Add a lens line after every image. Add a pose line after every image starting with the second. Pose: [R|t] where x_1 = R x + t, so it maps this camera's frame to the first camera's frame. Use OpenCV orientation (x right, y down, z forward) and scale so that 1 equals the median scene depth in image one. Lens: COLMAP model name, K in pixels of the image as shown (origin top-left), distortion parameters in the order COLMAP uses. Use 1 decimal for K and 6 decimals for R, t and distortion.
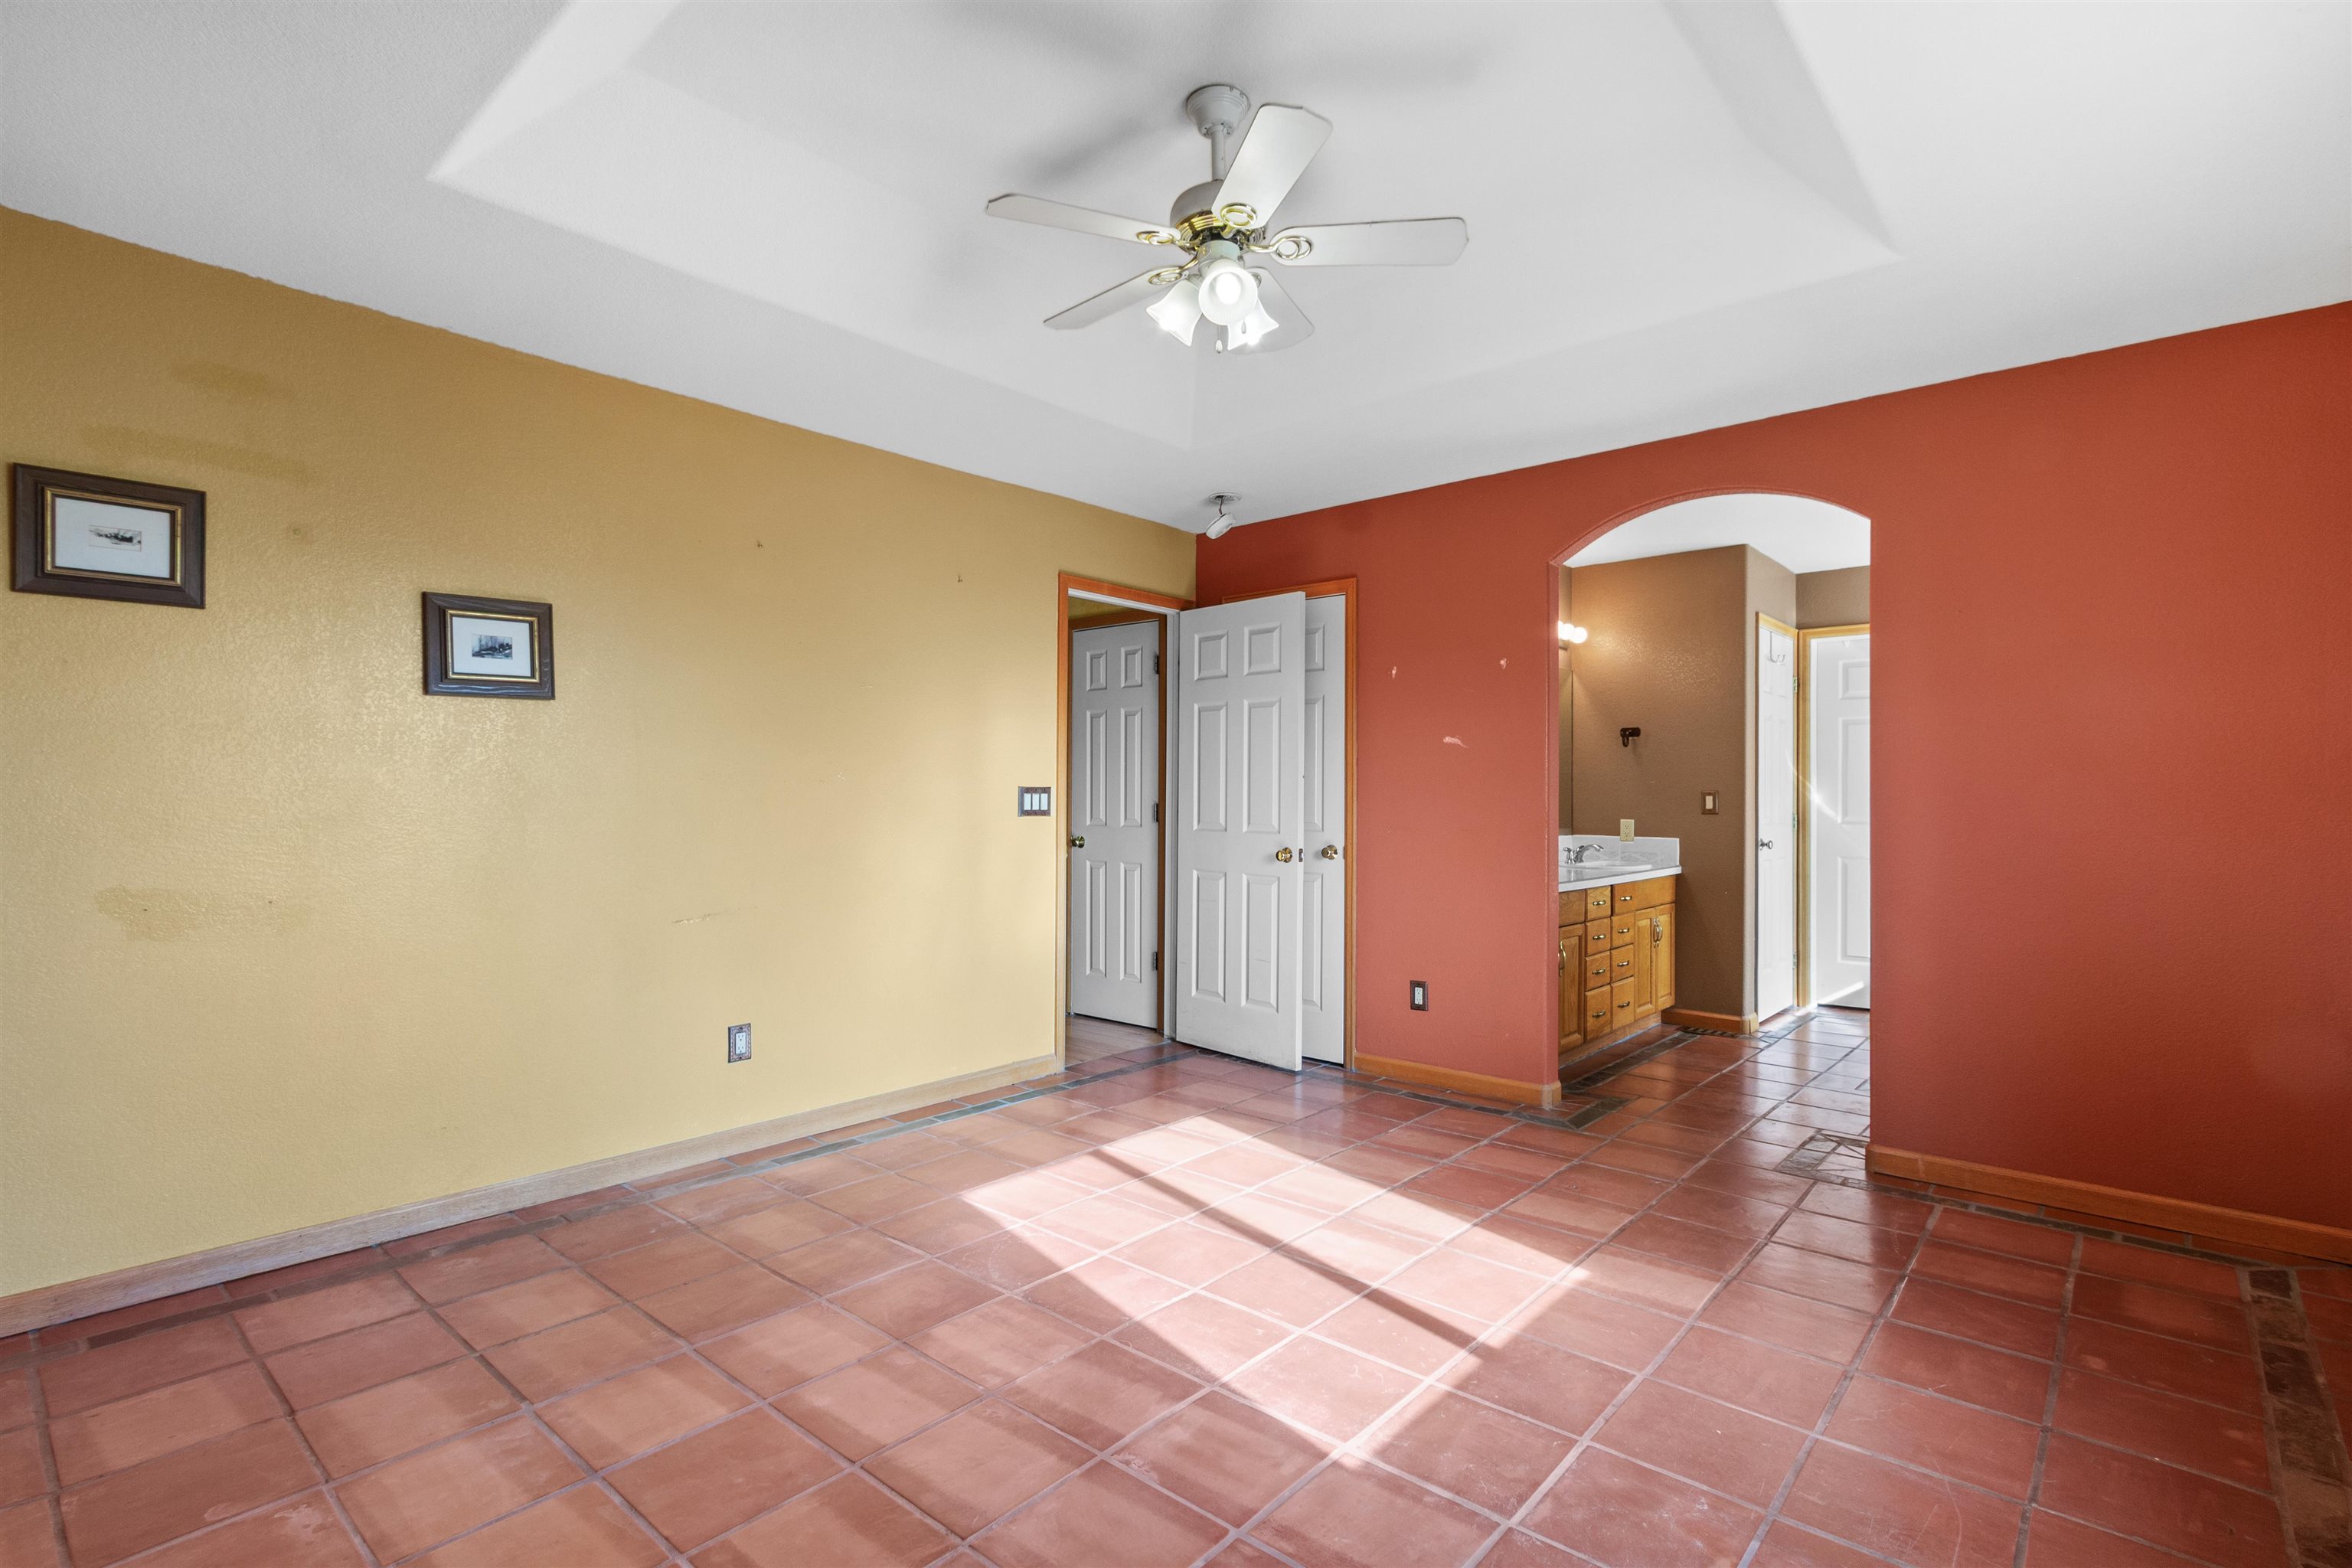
lens RADIAL K [[1091.8, 0, 1170.2], [0, 1091.8, 791.0], [0, 0, 1]] dist [0.002813, -0.000273]
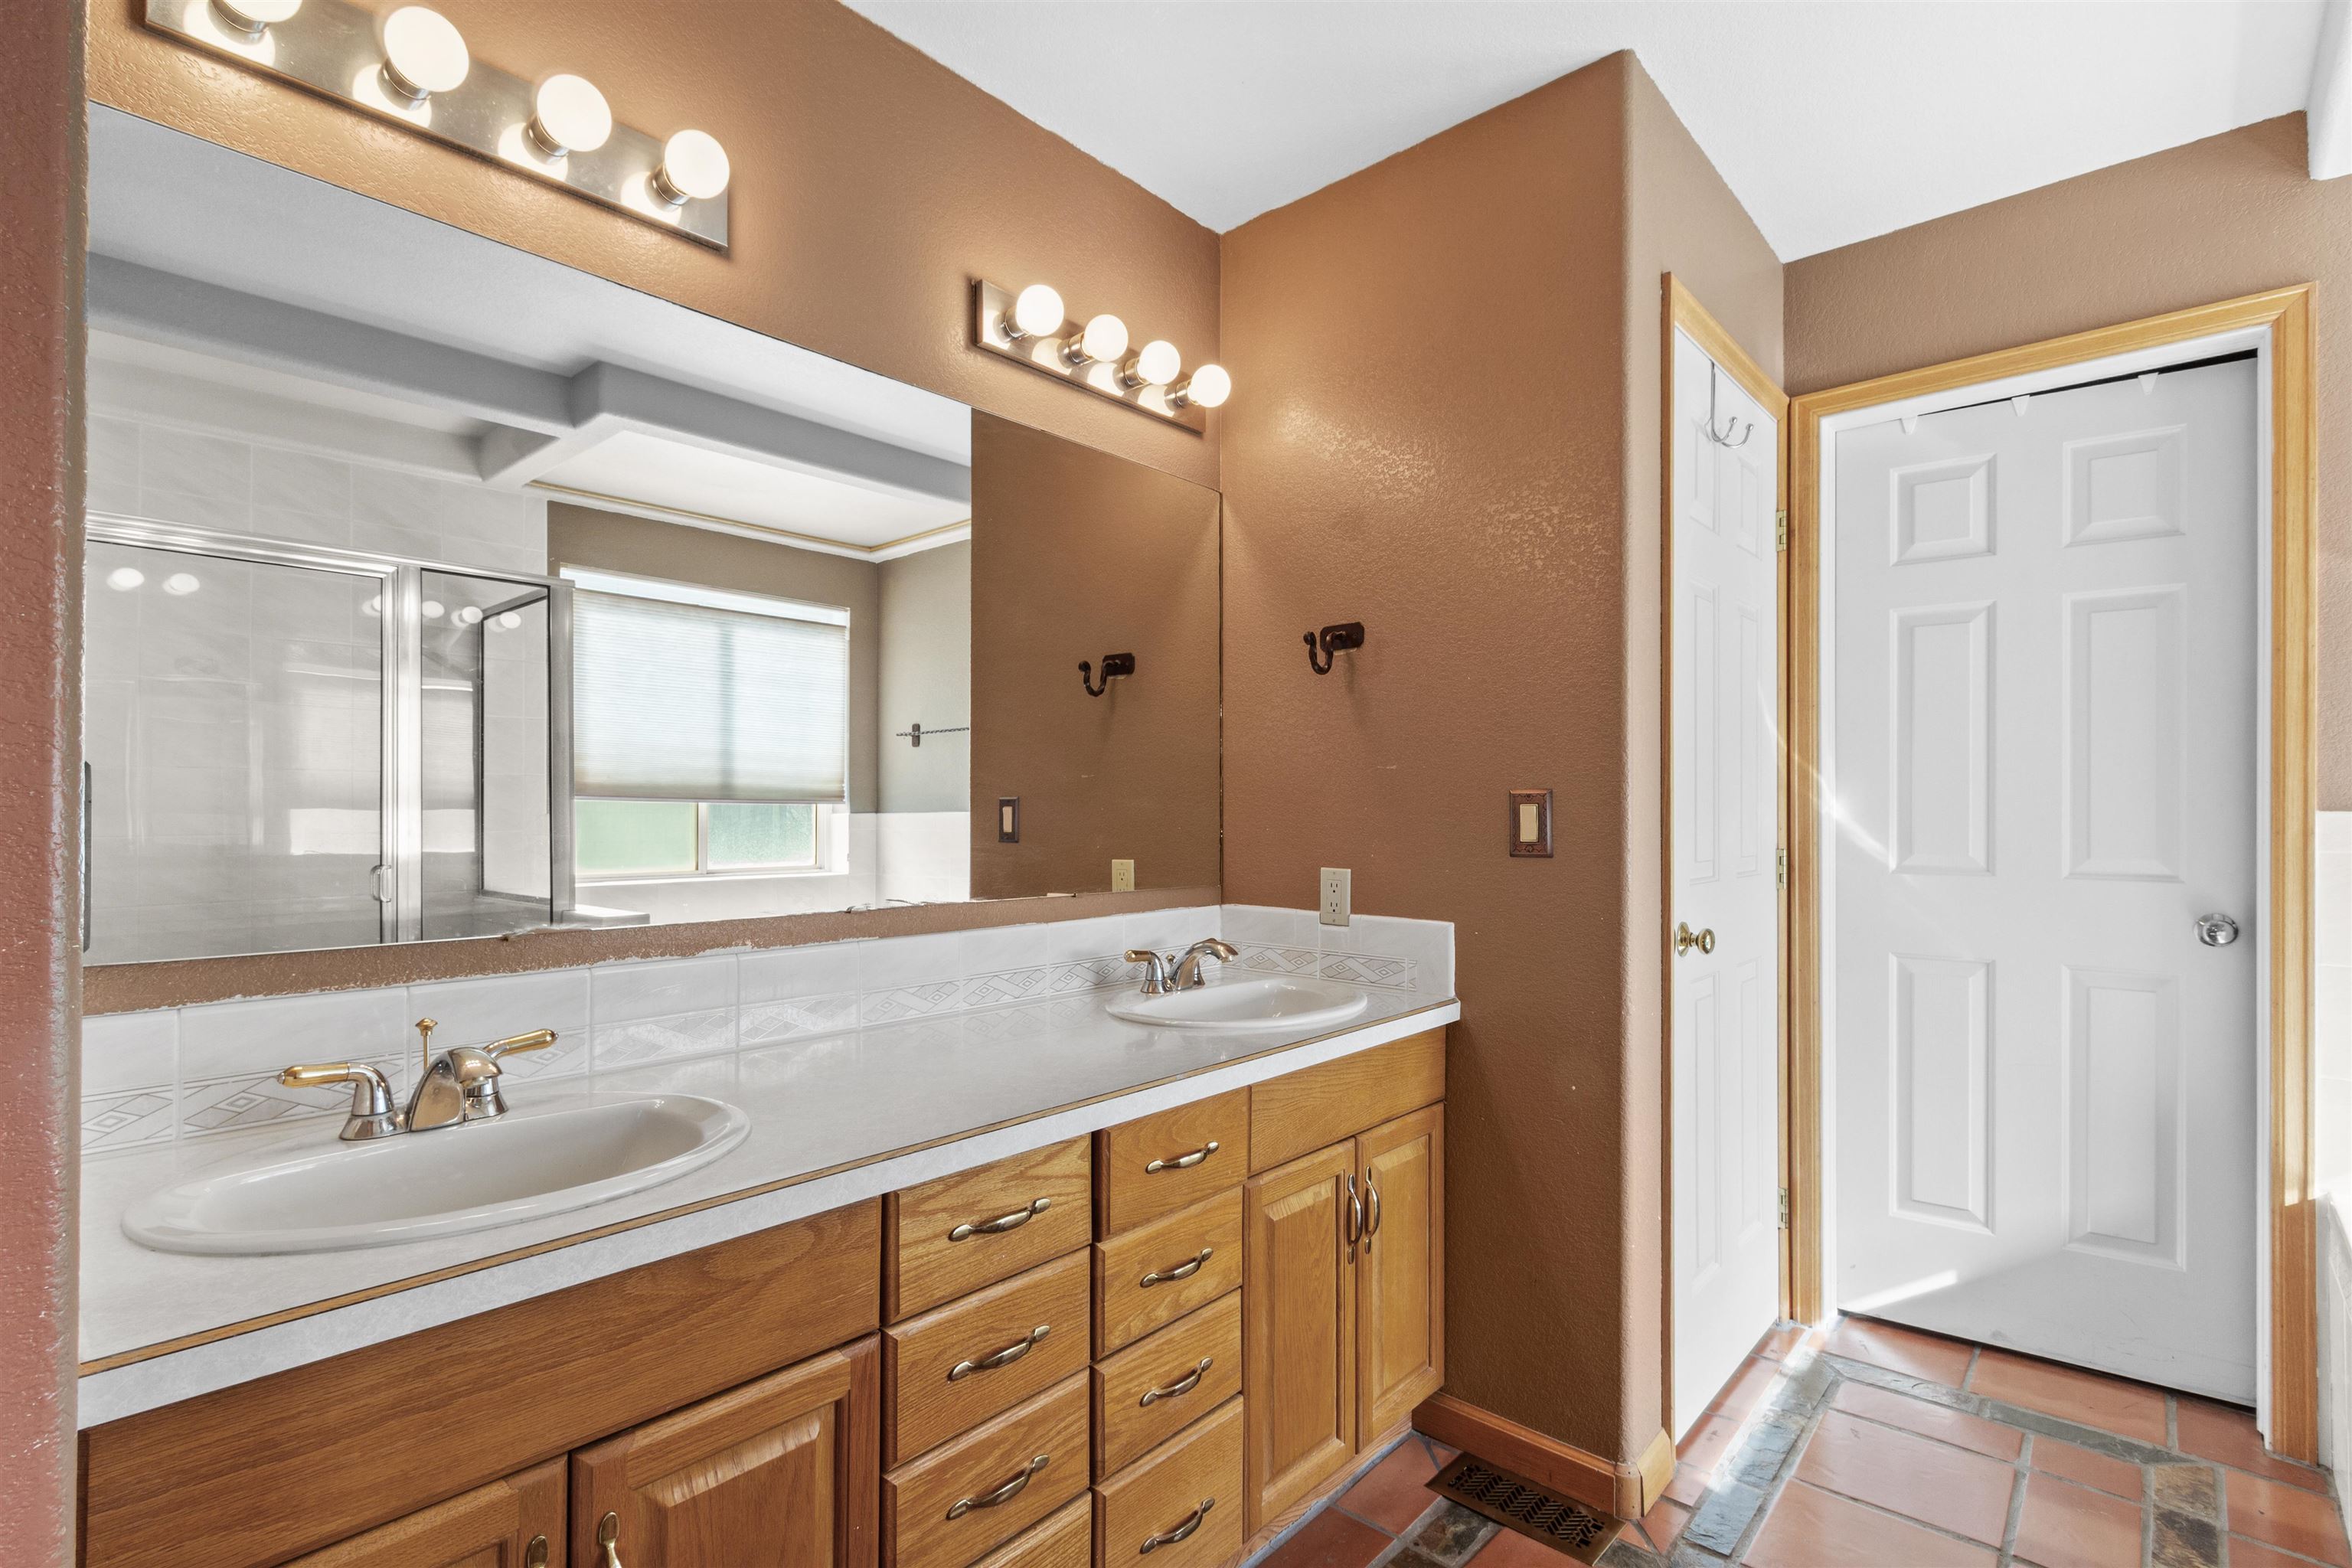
lens RADIAL K [[1091.8, 0, 1182.5], [0, 1091.8, 805.8], [0, 0, 1]] dist [0.002813, -0.000273]
pose [[0.999986, -0.005244, -0.001211, 0.367672], [0.005249, 0.999974, 0.004868, 0.002349], [0.001185, -0.004874, 0.999987, 0.624874]]
